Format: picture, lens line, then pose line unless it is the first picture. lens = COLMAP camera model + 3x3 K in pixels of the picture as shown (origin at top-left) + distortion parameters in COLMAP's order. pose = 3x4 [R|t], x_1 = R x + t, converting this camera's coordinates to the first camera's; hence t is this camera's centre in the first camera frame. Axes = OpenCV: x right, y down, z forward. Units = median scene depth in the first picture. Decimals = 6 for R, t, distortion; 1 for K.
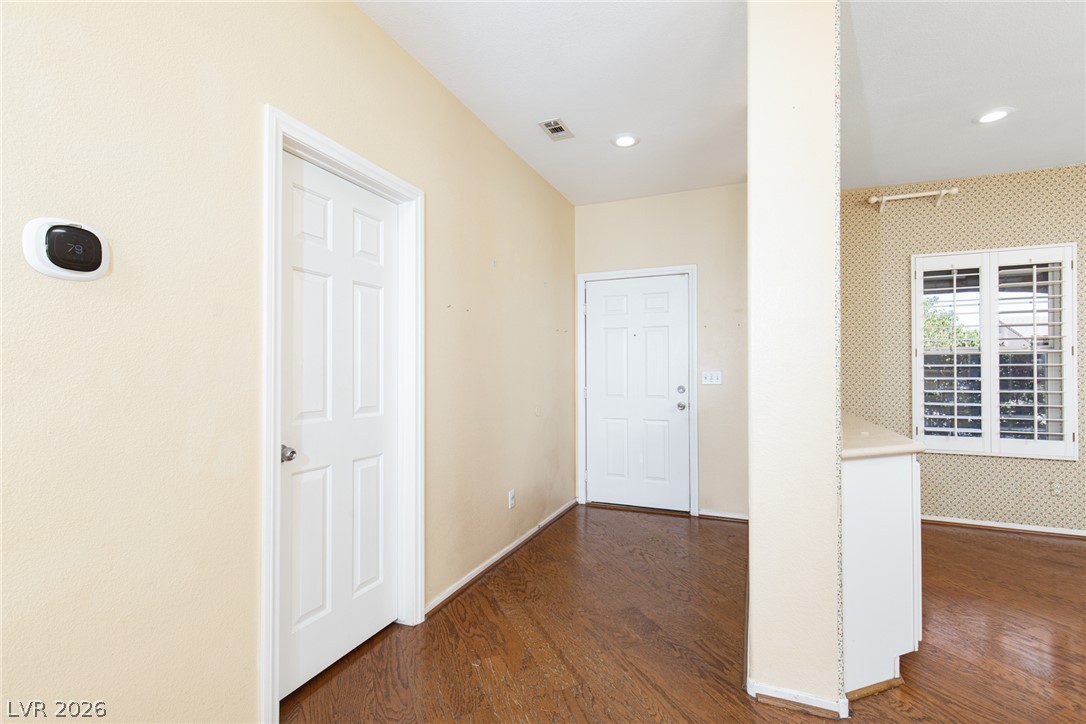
lens RADIAL K [[496.2, 0, 539.4], [0, 496.2, 367.3], [0, 0, 1]] dist [0.006040, -0.000004]
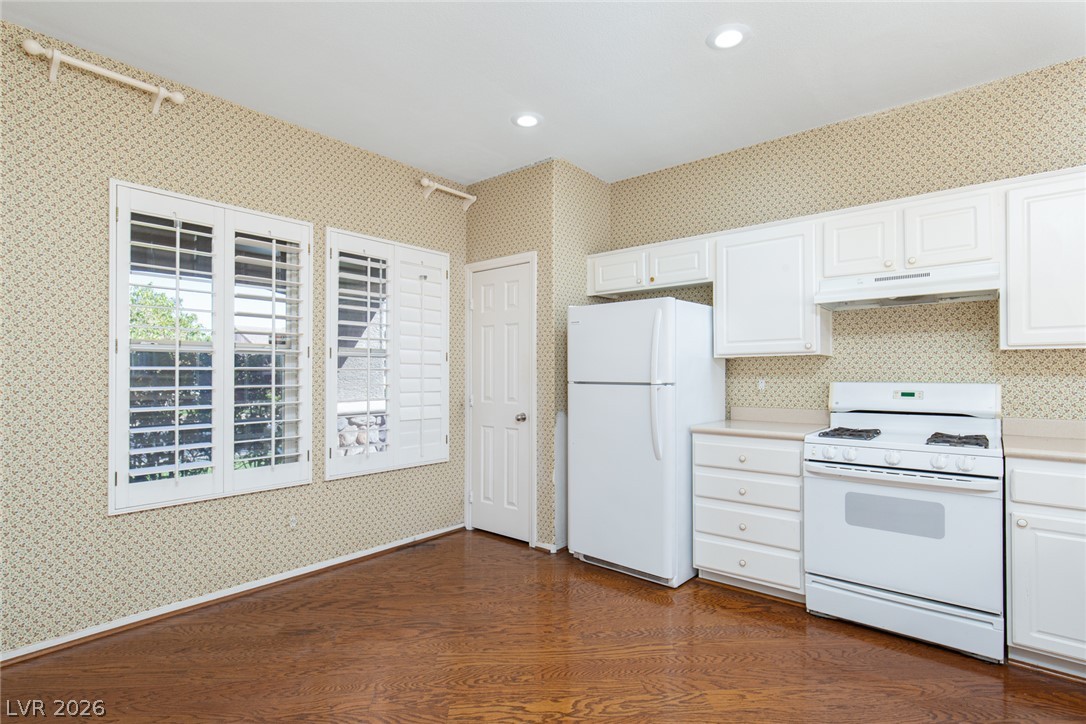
lens RADIAL K [[535.5, 0, 544.0], [0, 535.5, 367.2], [0, 0, 1]] dist [-0.003734, 0.001393]
pose [[0.292984, 0.011699, 0.956046, 0.311485], [-0.005745, 0.999929, -0.010475, -0.000797], [-0.956100, -0.002423, 0.293031, 0.342457]]
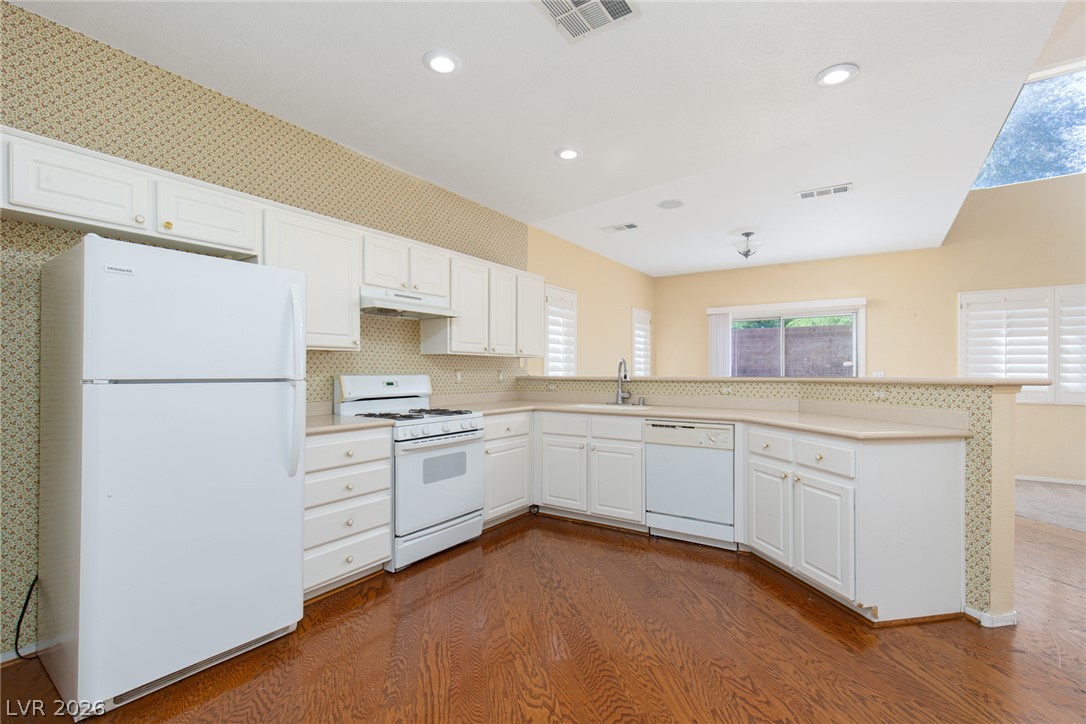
lens RADIAL K [[496.2, 0, 544.9], [0, 496.2, 365.6], [0, 0, 1]] dist [0.006040, -0.000004]
pose [[-0.983686, 0.000756, 0.179894, 0.715109], [-0.002212, 0.999865, -0.016299, 0.006797], [-0.179882, -0.016431, -0.983551, 0.914827]]
